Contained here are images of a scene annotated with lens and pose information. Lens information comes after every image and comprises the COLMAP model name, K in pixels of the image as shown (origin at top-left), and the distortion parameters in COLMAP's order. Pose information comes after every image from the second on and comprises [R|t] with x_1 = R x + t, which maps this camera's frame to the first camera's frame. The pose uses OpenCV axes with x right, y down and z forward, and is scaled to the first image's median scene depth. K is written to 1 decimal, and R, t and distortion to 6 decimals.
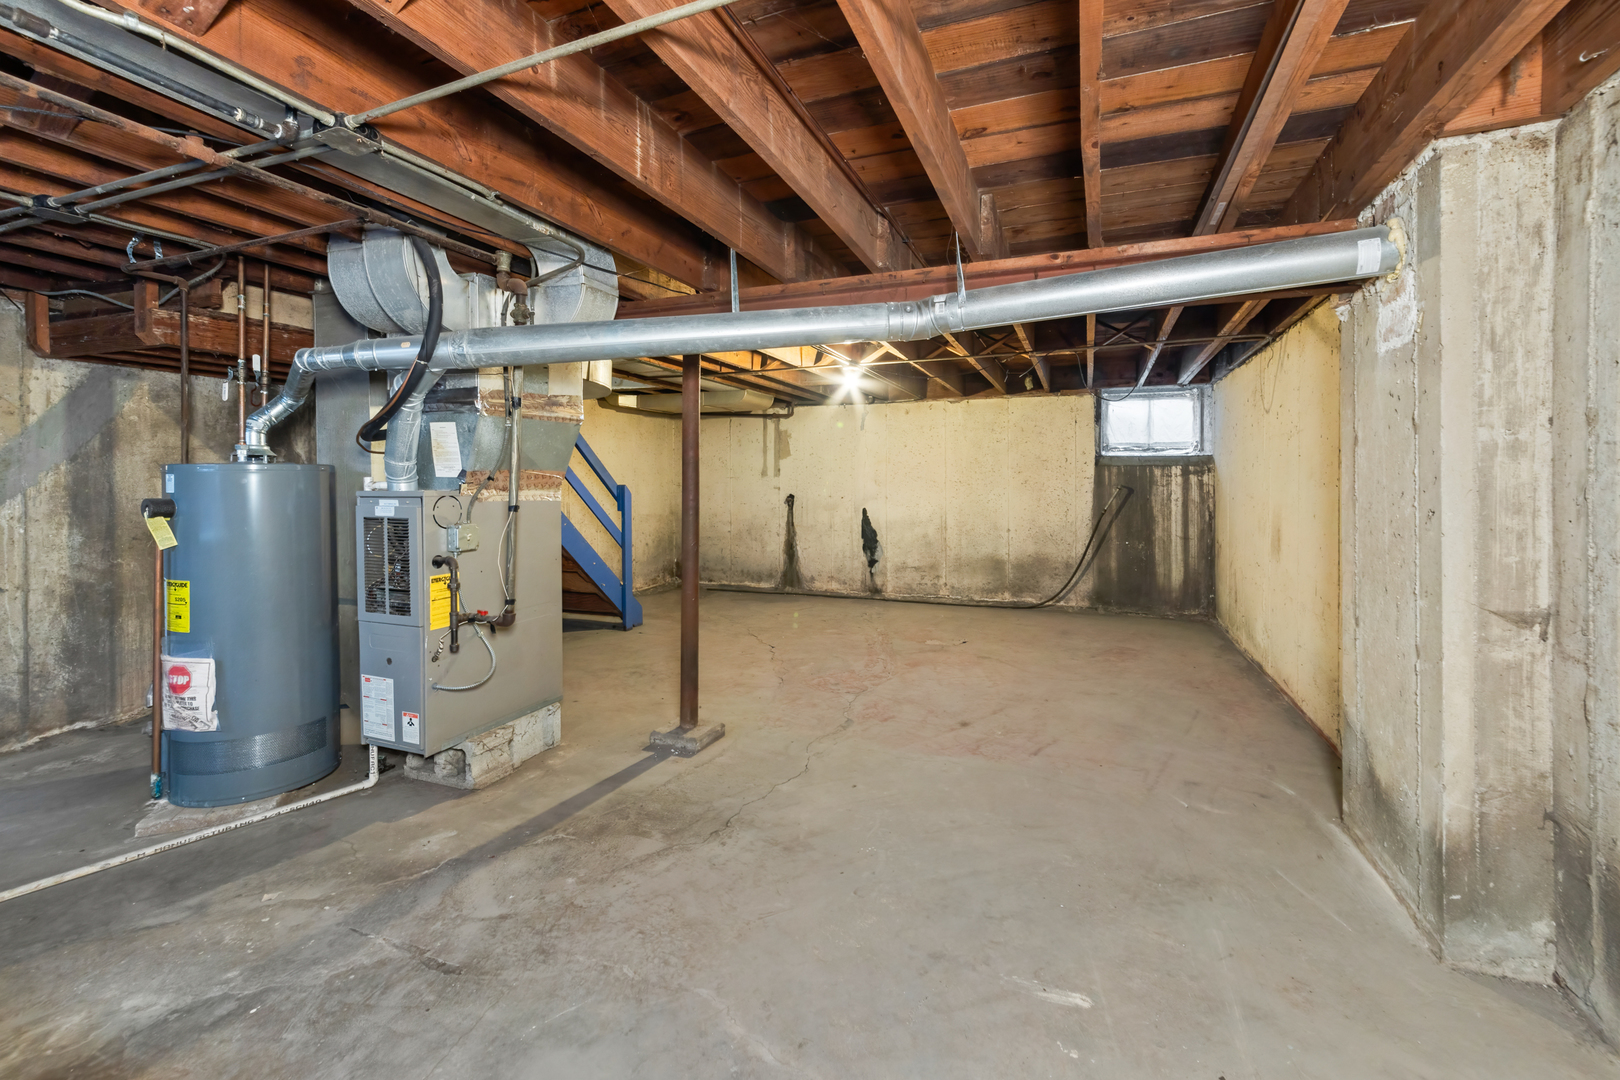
lens RADIAL K [[685.3, 0, 822.4], [0, 685.3, 482.1], [0, 0, 1]] dist [-0.002925, 0.000396]
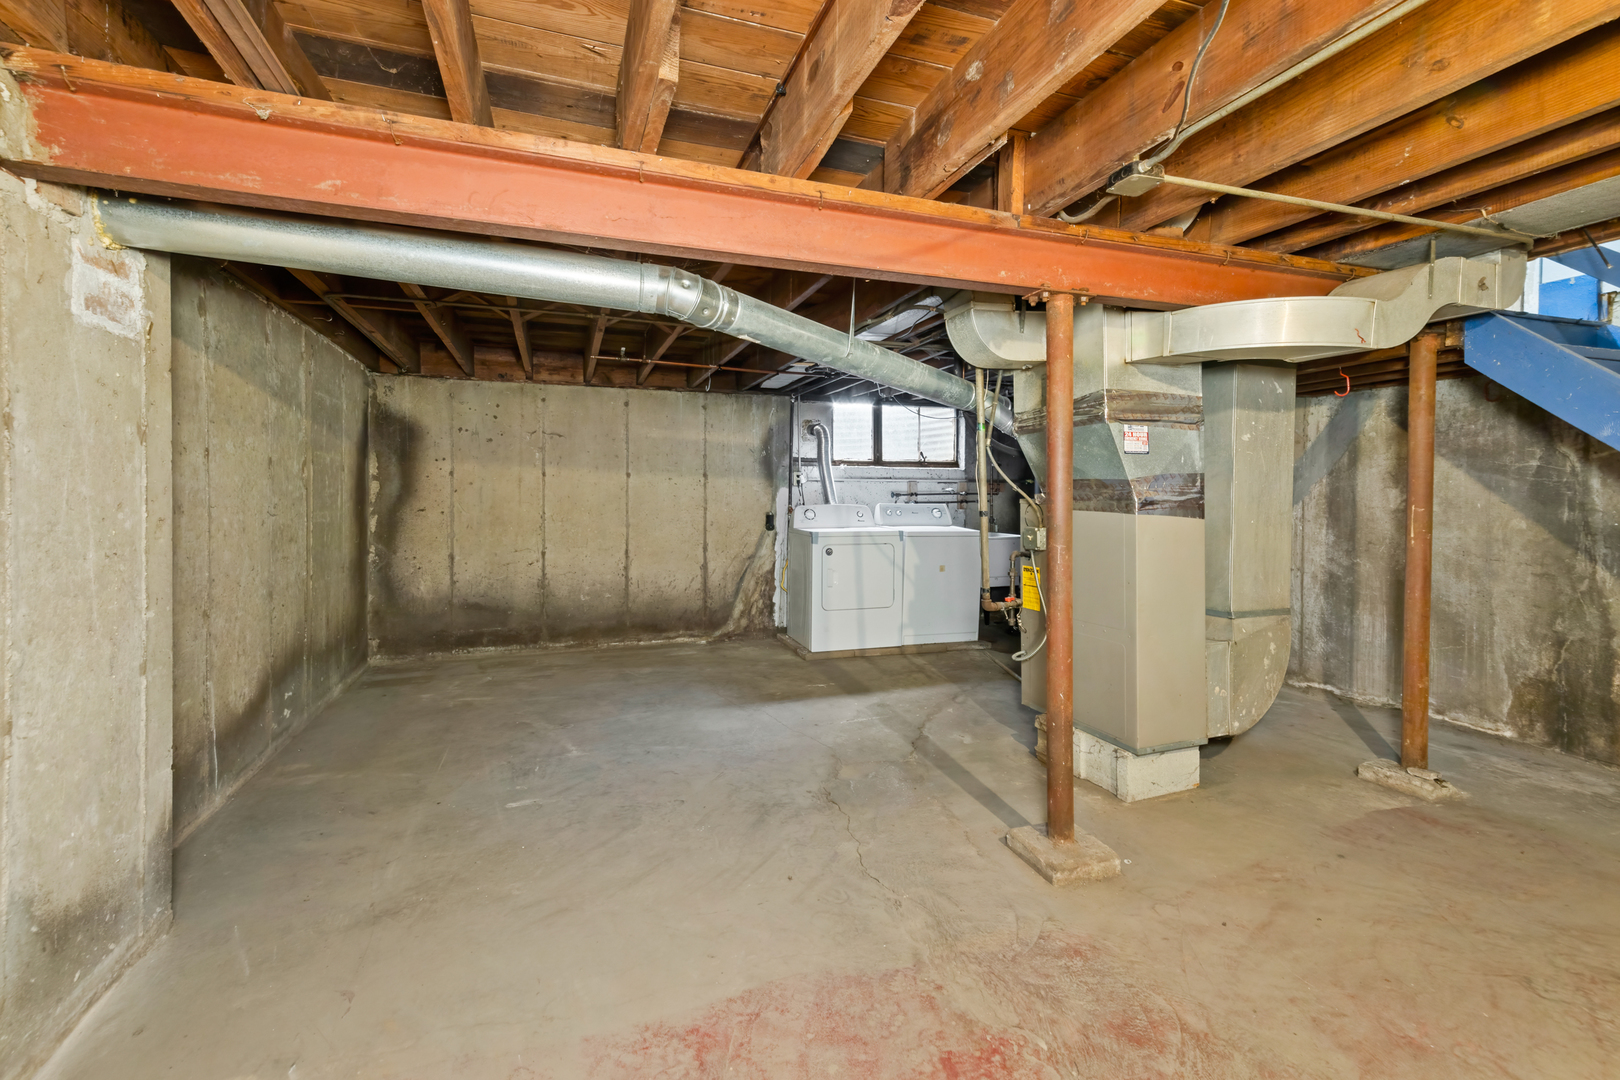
lens RADIAL K [[697.6, 0, 806.9], [0, 697.6, 499.9], [0, 0, 1]] dist [0.000526, 0.001110]
pose [[-0.760062, 0.006778, -0.649815, 0.471324], [0.000472, 0.999951, 0.009878, 0.001533], [0.649850, 0.007201, -0.760028, 1.390268]]
